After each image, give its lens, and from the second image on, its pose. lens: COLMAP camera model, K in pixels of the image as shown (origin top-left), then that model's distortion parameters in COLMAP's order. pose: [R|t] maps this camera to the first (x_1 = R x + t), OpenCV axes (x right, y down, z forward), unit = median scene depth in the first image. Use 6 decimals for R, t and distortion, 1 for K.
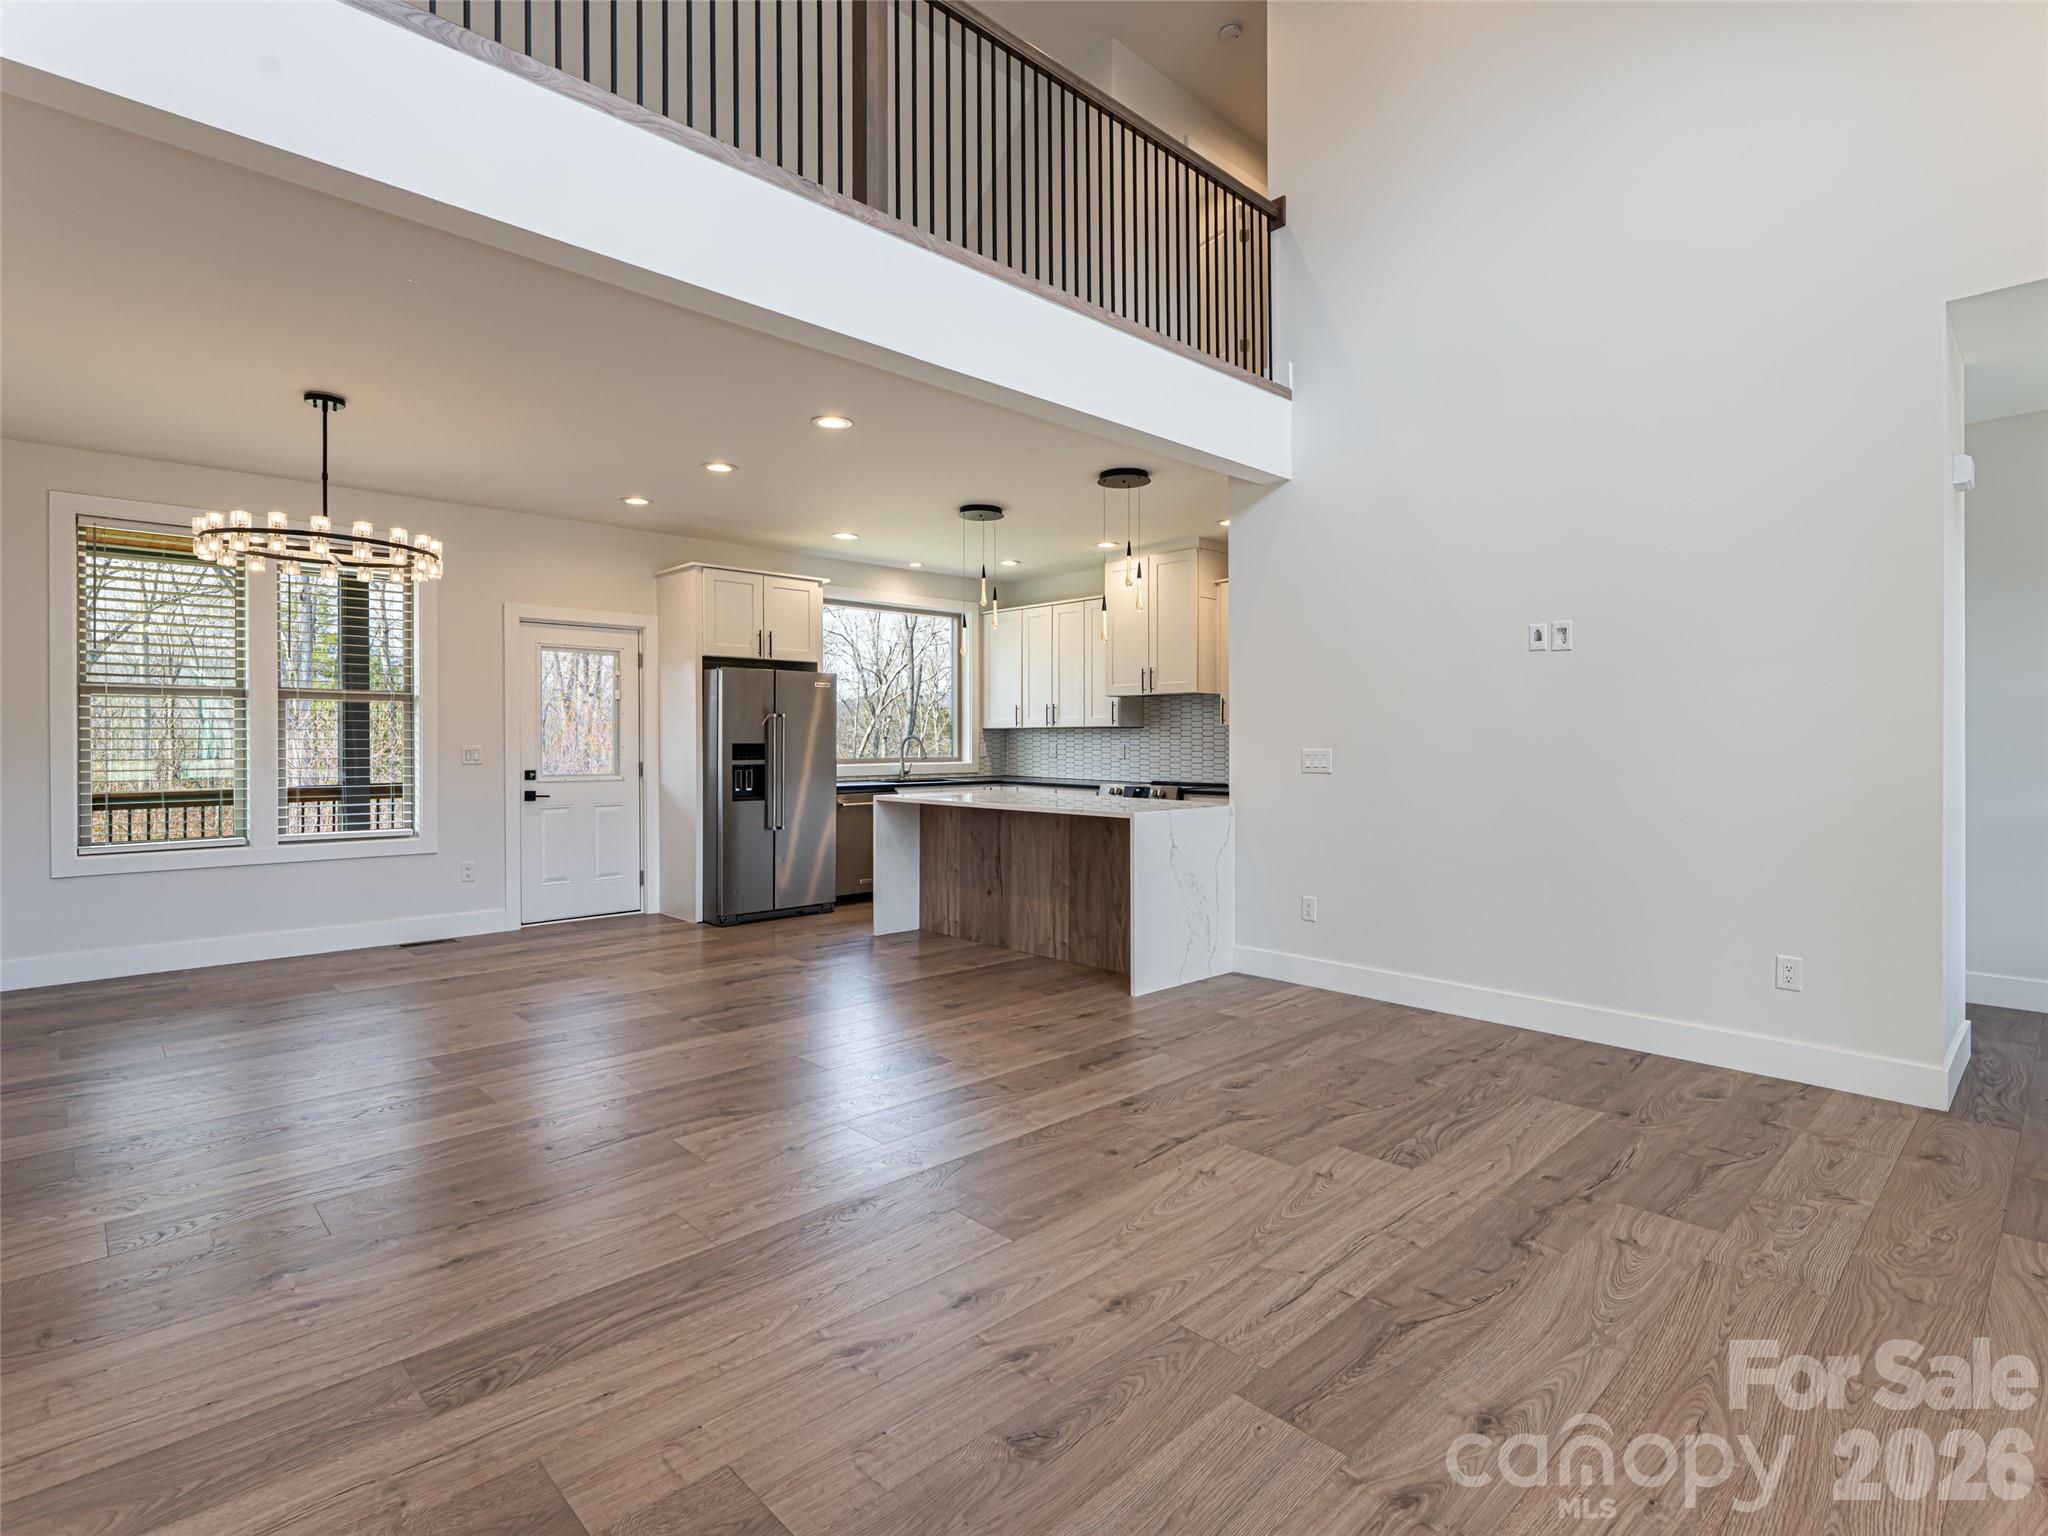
lens RADIAL K [[1026.9, 0, 1040.9], [0, 1026.9, 749.4], [0, 0, 1]] dist [0.002471, -0.000587]
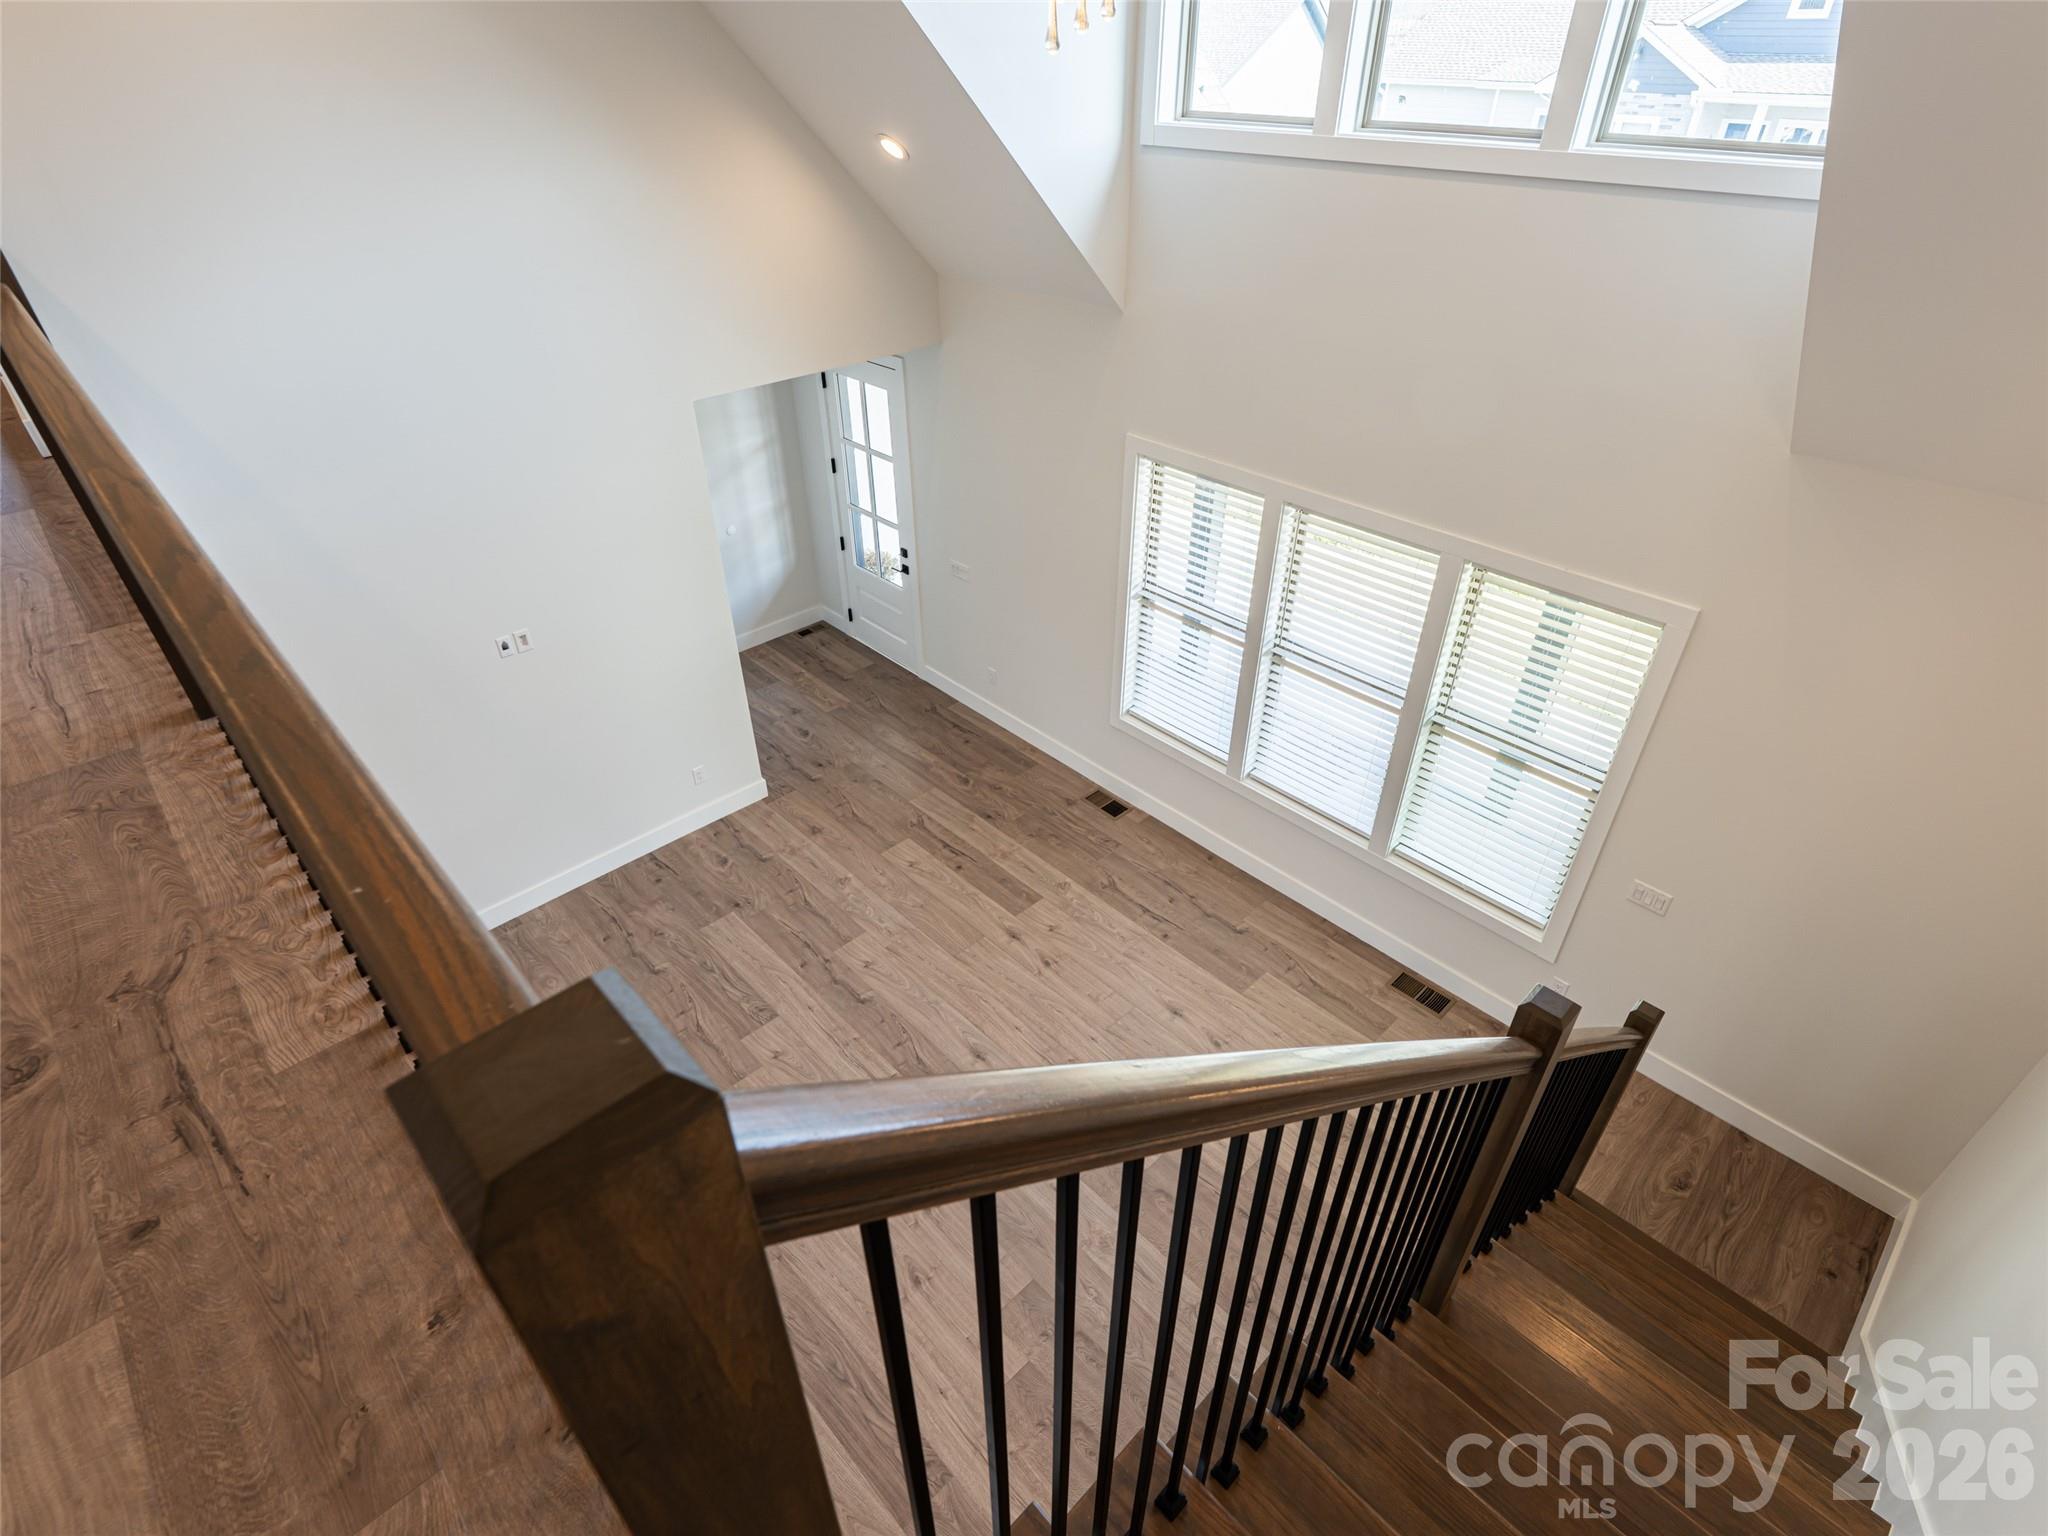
lens RADIAL K [[1015.5, 0, 1041.0], [0, 1015.5, 757.3], [0, 0, 1]] dist [-0.001989, -0.001159]
pose [[0.000591, -0.575651, 0.817695, -0.471462], [0.000589, 0.817696, 0.575651, -0.557434], [-1.000000, 0.000141, 0.000822, 0.275033]]
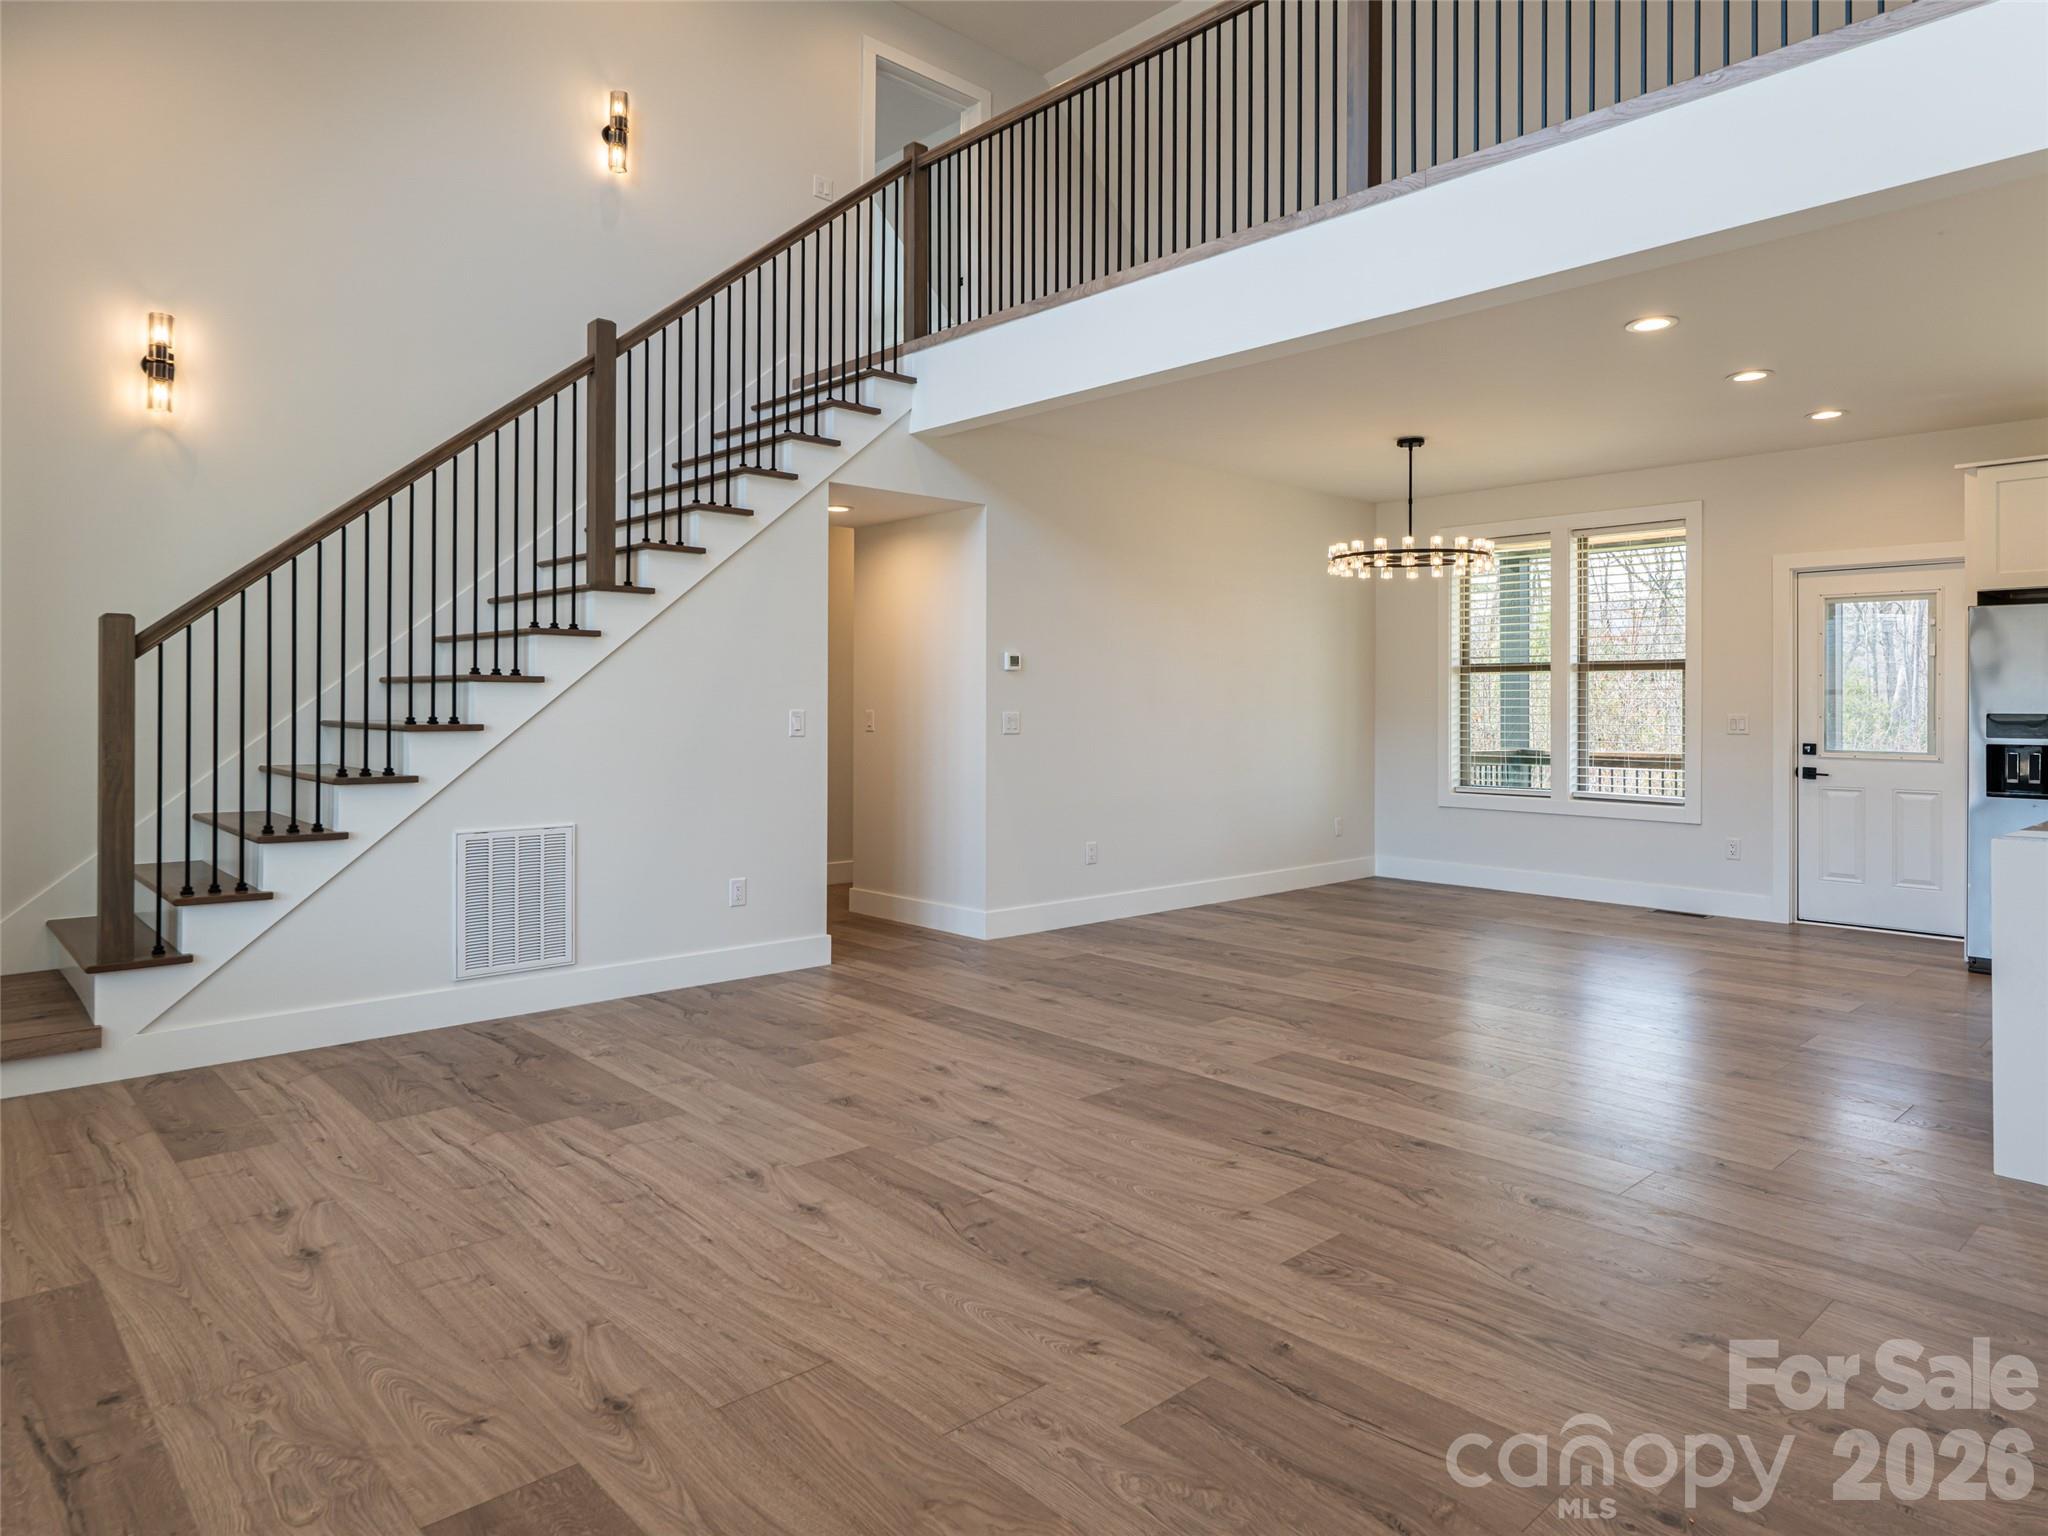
lens RADIAL K [[1264.5, 0, 1028.1], [0, 1264.5, 683.8], [0, 0, 1]] dist [-0.004687, 0.001024]
pose [[-0.027211, -0.018253, -0.999463, 0.697576], [-0.013834, 0.999744, -0.017881, -0.002185], [0.999534, 0.013340, -0.027457, 0.441293]]
